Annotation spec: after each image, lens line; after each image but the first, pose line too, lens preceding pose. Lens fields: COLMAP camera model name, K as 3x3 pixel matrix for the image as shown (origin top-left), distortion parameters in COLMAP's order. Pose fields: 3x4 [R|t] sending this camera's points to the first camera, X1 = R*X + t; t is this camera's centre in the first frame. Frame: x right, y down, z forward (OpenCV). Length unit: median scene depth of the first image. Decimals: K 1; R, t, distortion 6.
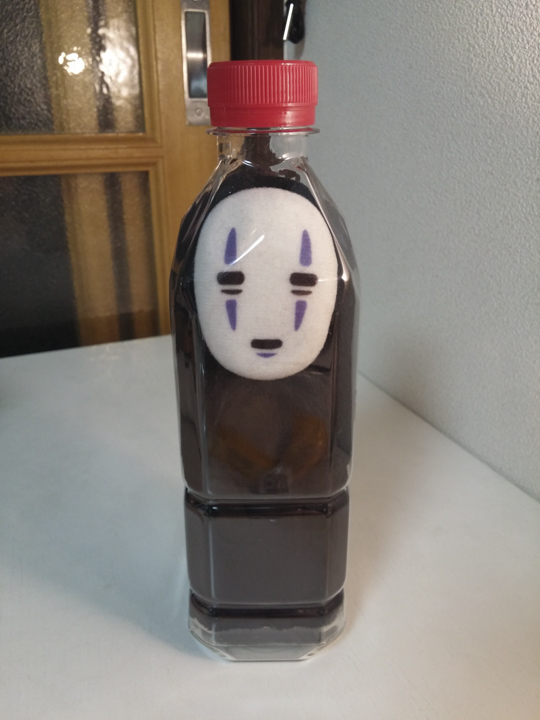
lens RADIAL K [[625.9, 0, 271.6], [0, 625.9, 388.4], [0, 0, 1]] dist [-0.005815, -0.006768]
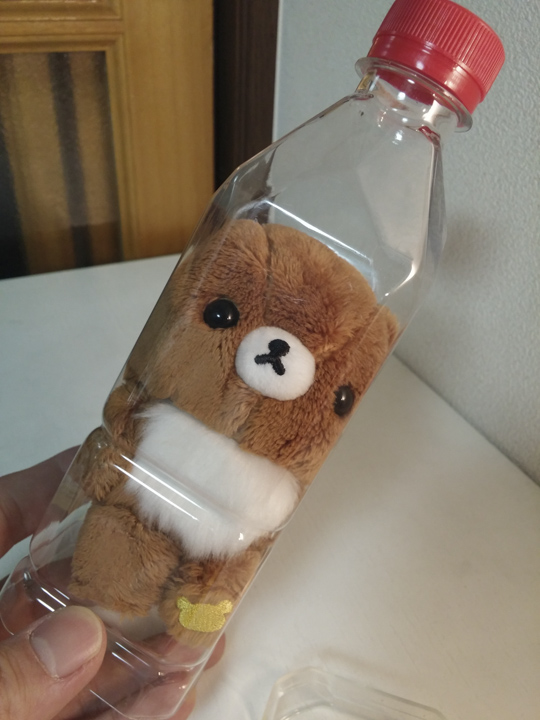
lens RADIAL K [[615.9, 0, 267.8], [0, 615.9, 369.8], [0, 0, 1]] dist [0.012070, -0.058173]
pose [[0.998553, 0.019024, 0.050307, -0.027878], [-0.028282, 0.981323, 0.190276, -0.120167], [-0.045747, -0.191424, 0.980441, 0.178285]]
